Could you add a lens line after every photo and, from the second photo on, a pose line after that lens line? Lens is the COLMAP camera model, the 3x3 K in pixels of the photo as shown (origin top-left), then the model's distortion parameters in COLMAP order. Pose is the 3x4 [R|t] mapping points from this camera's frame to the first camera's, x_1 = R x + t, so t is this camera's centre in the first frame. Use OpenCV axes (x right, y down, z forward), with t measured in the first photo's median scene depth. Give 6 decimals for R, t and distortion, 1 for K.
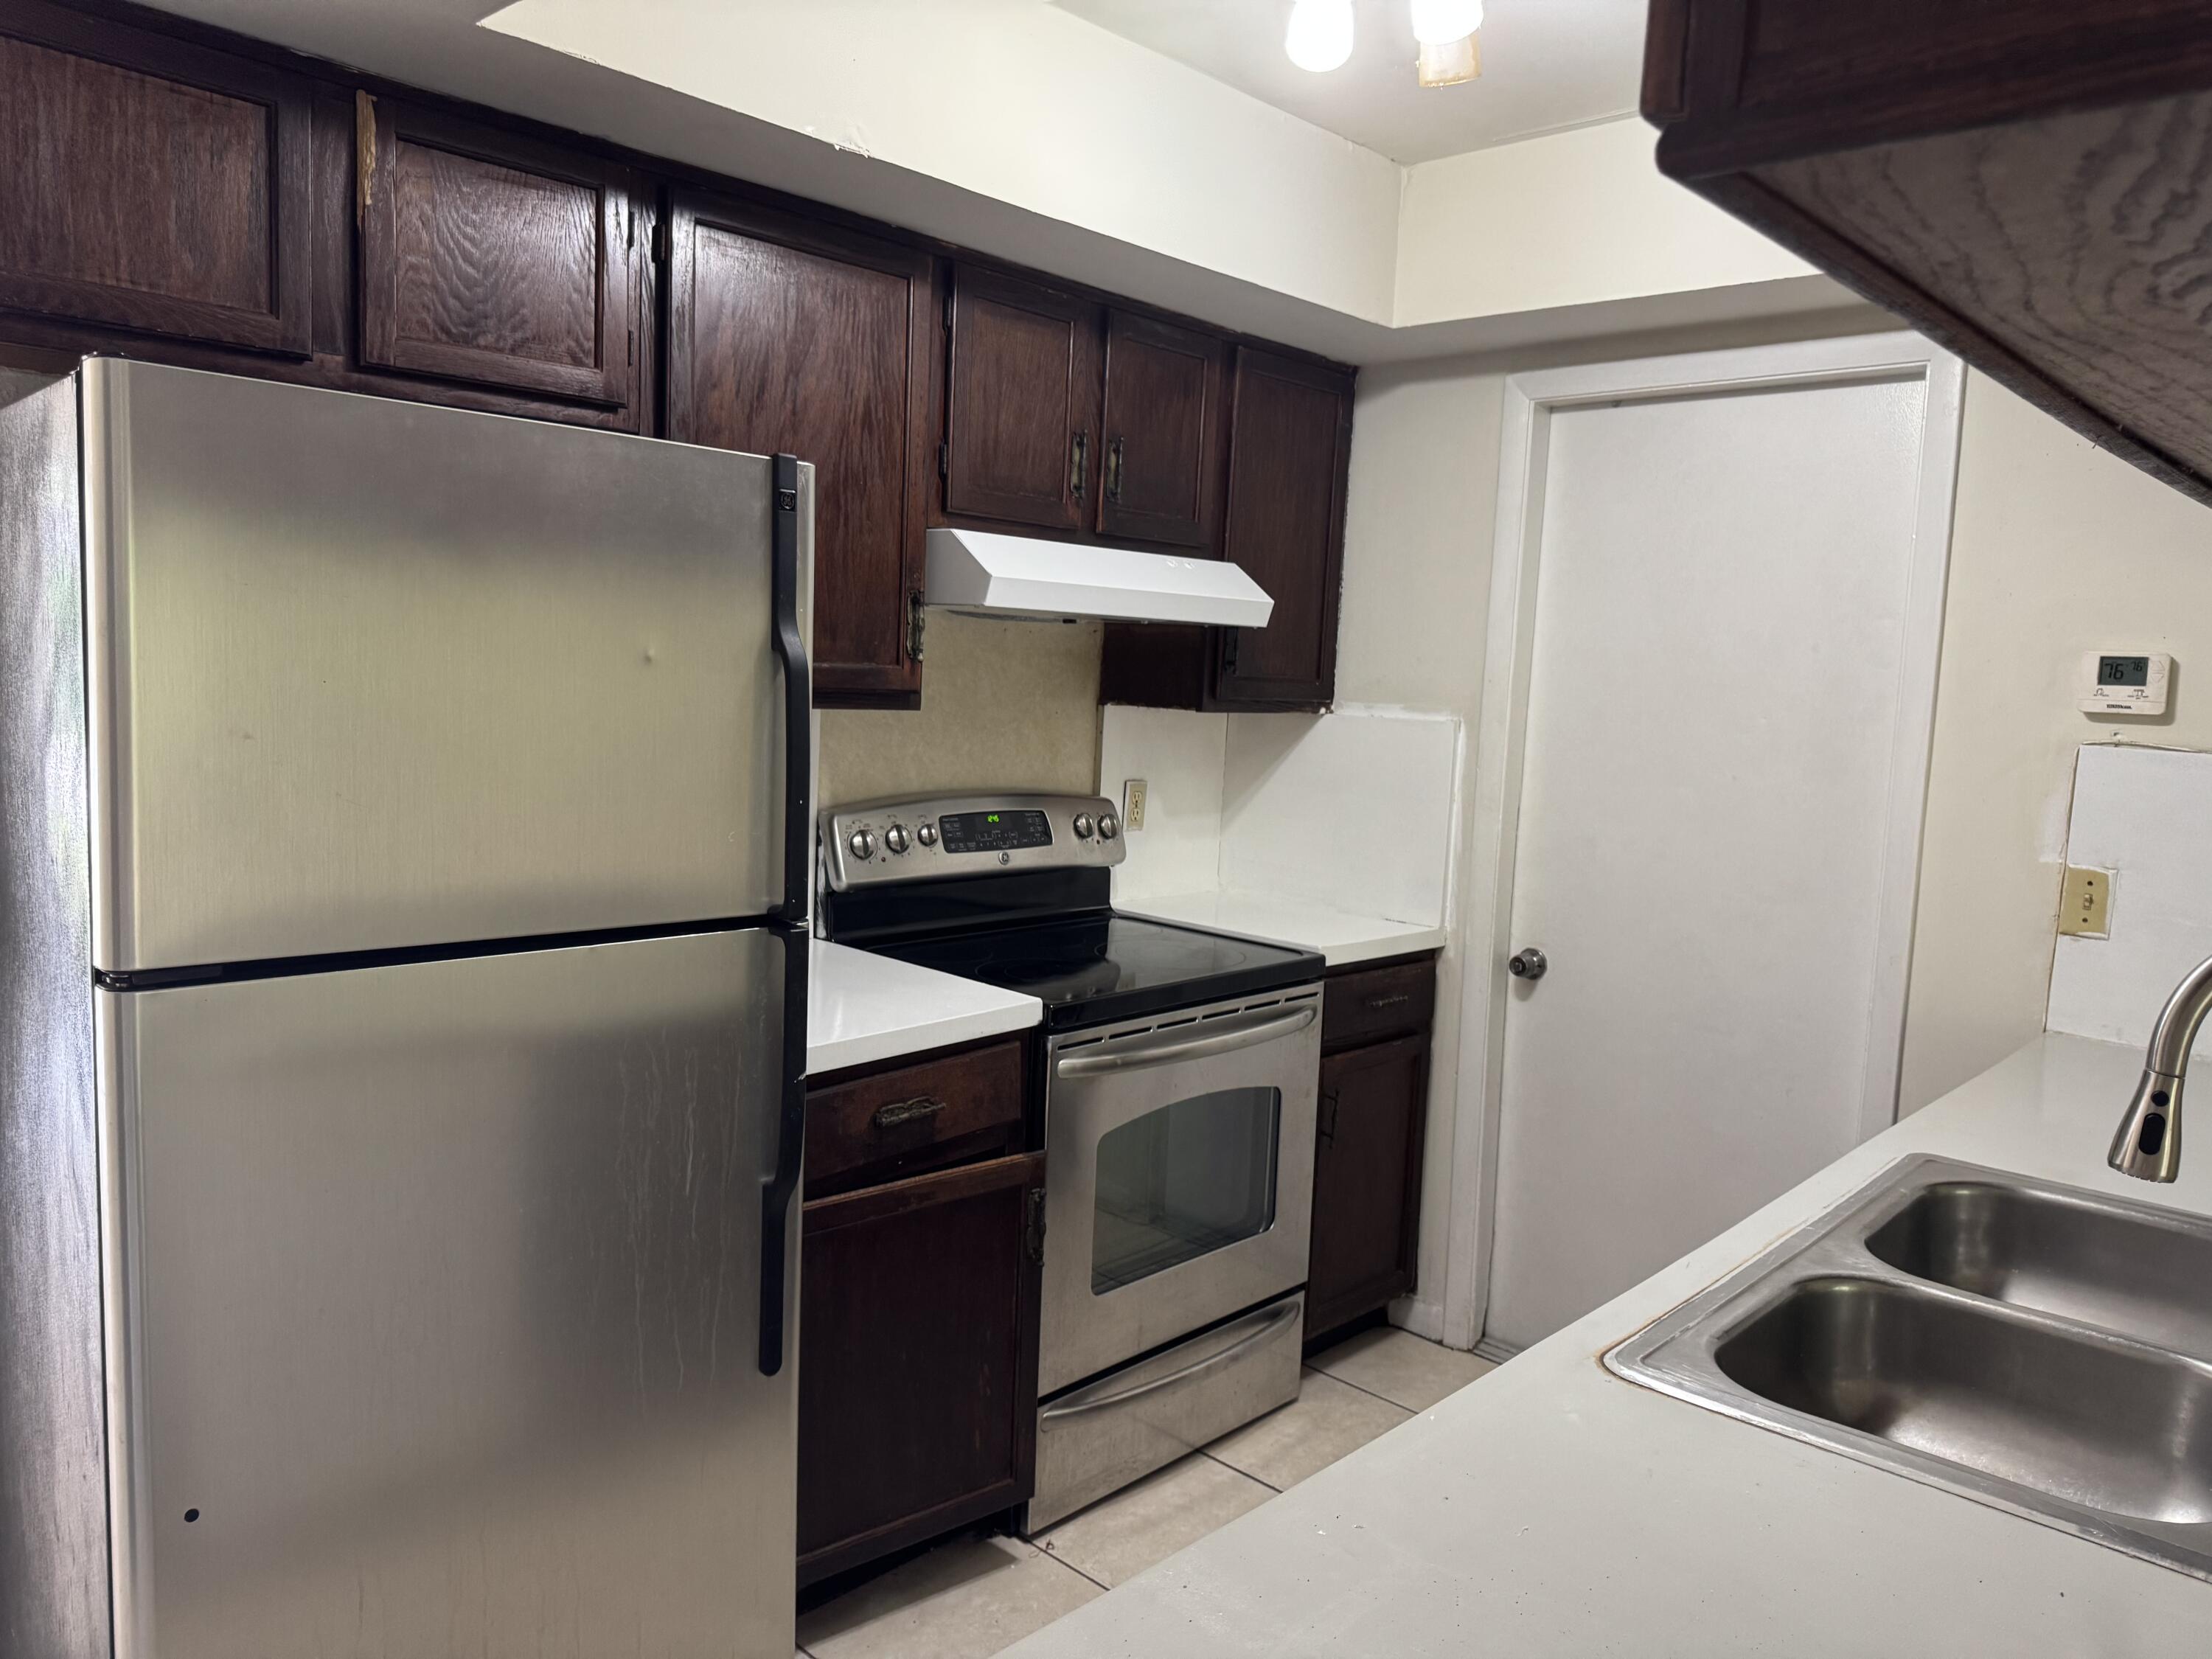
lens RADIAL K [[1574.2, 0, 1106.0], [0, 1574.2, 829.5], [0, 0, 1]] dist [0.038046, -0.122902]
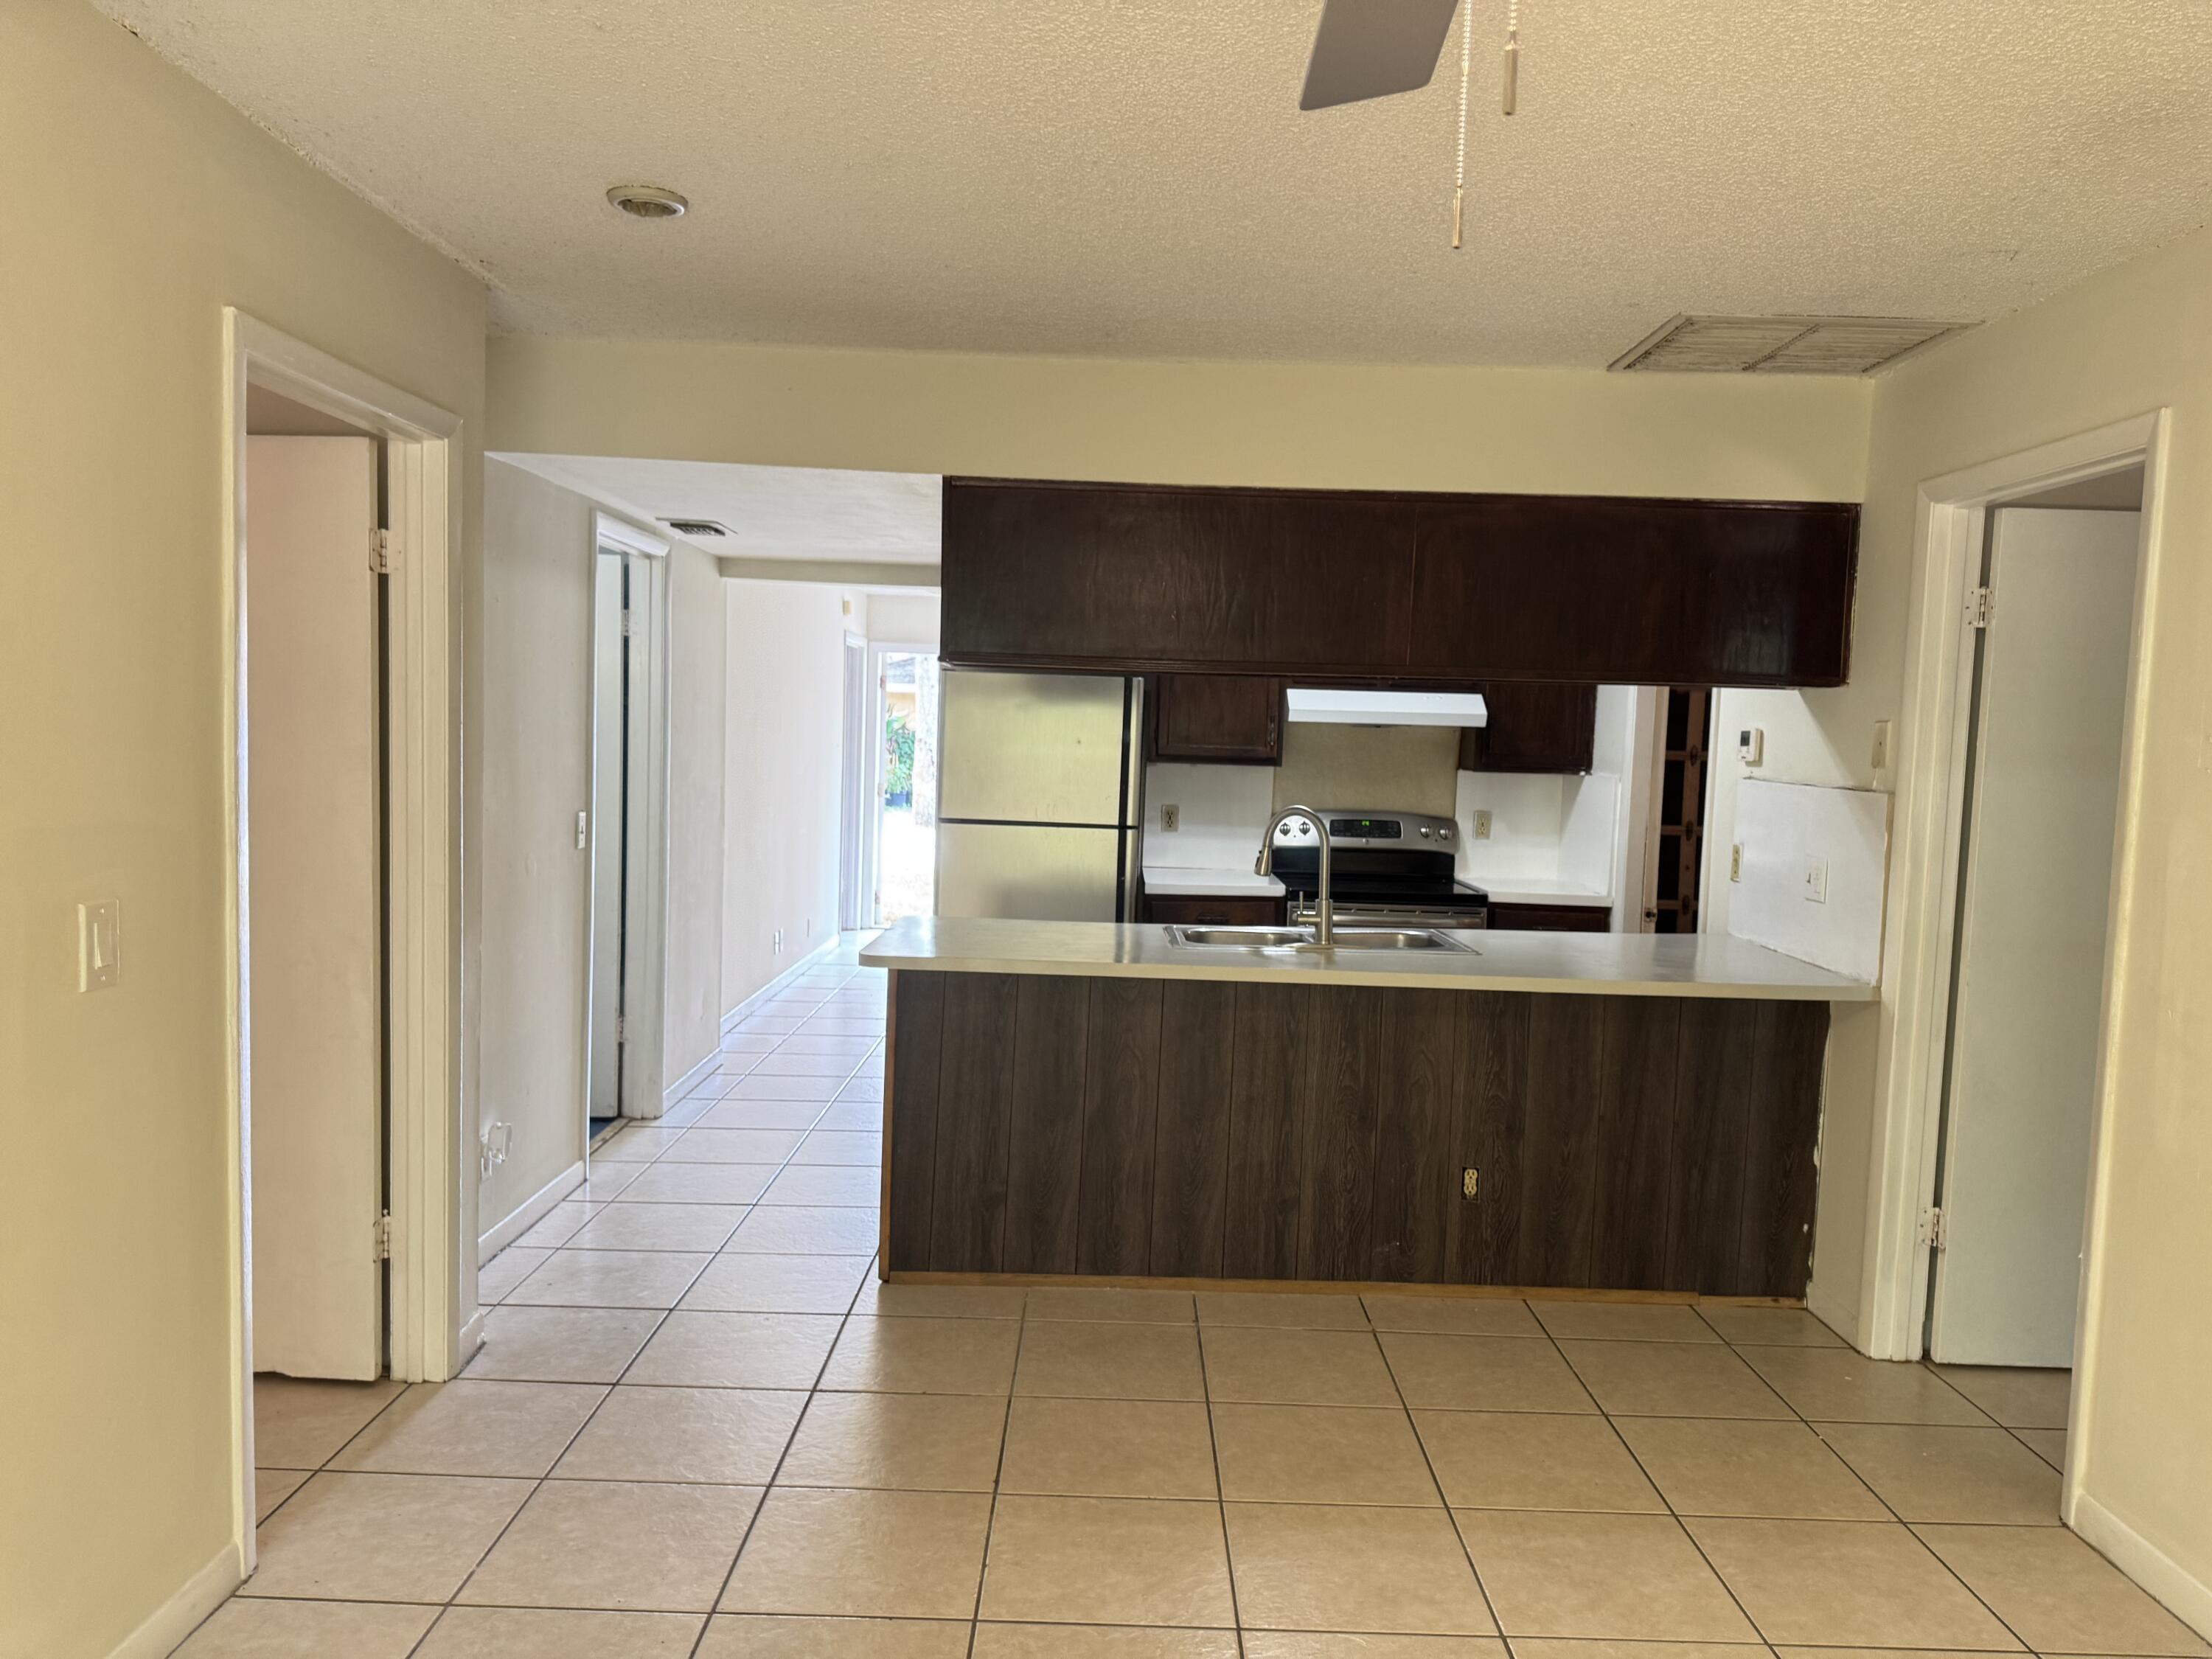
lens RADIAL K [[1517.9, 0, 1101.9], [0, 1517.9, 870.3], [0, 0, 1]] dist [0.039574, 0.001274]
pose [[0.676257, 0.035240, -0.735822, 1.077773], [-0.076648, 0.996800, -0.022704, 0.117144], [0.732667, 0.071753, 0.676794, -0.555728]]
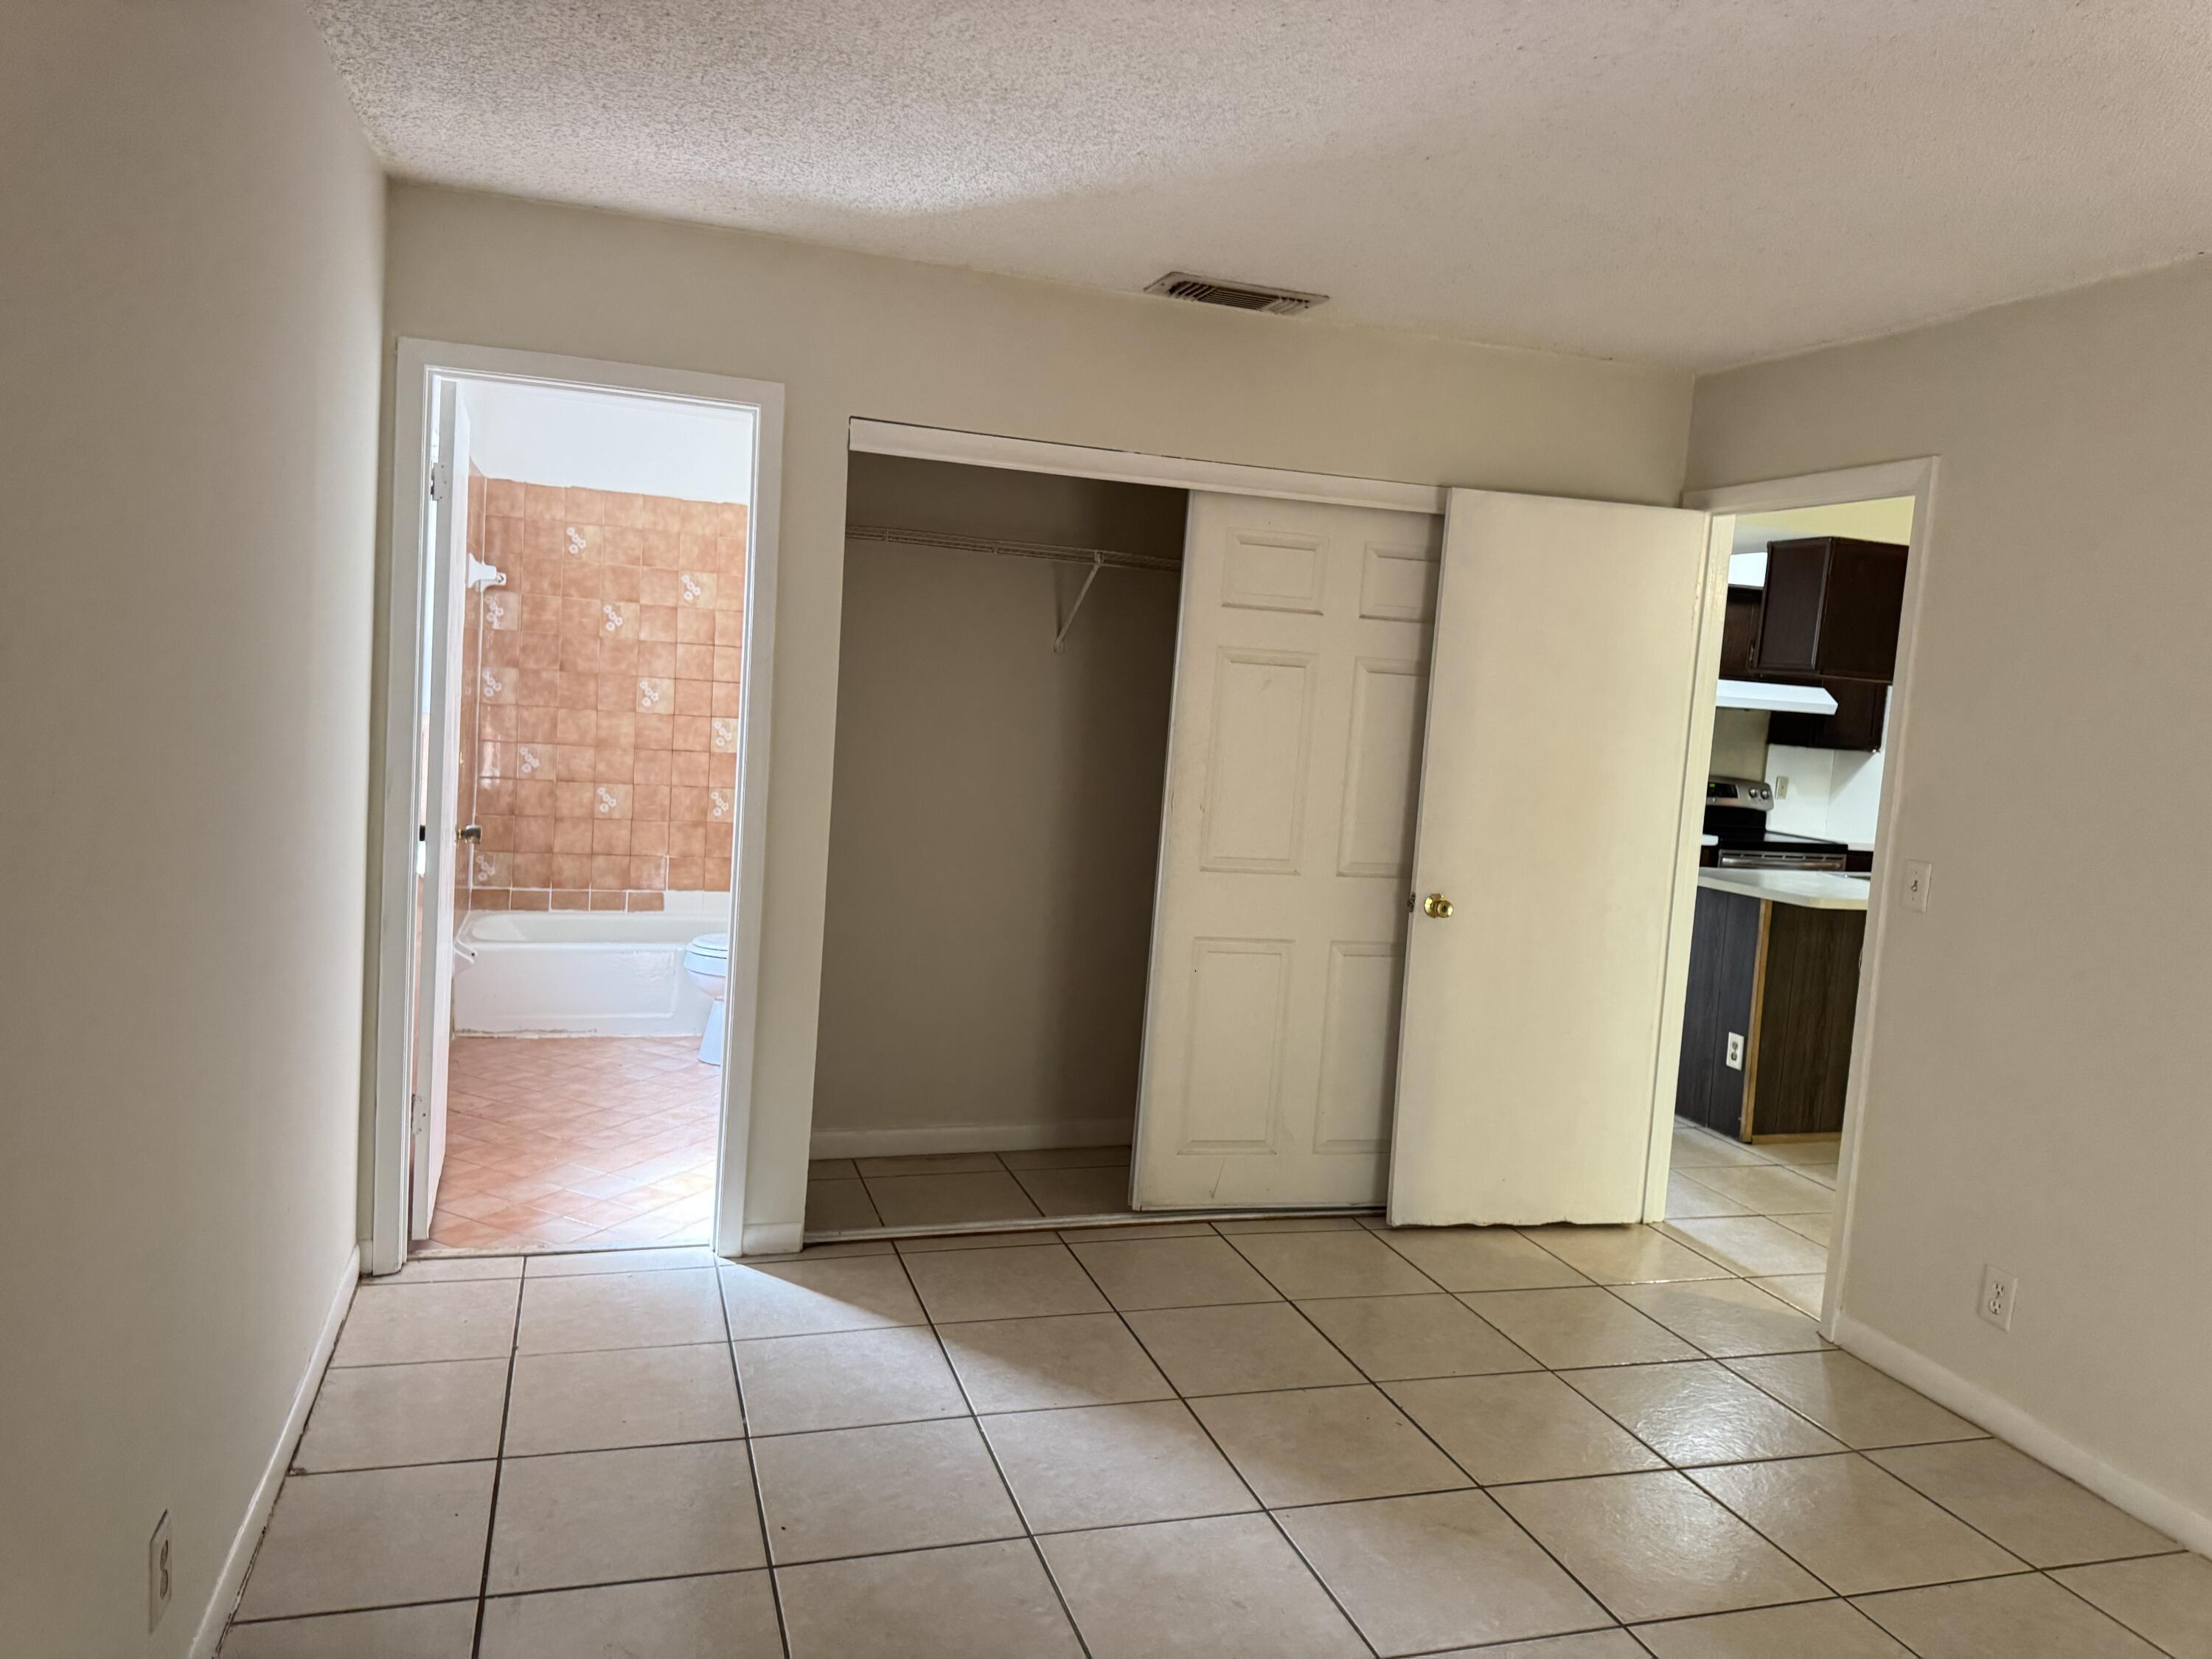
lens RADIAL K [[1574.2, 0, 1106.0], [0, 1574.2, 829.5], [0, 0, 1]] dist [0.038046, -0.122902]
pose [[0.874014, 0.058891, -0.482318, 0.290104], [-0.078629, 0.996687, -0.020790, 0.183452], [0.479496, 0.056095, 0.875749, -1.628013]]
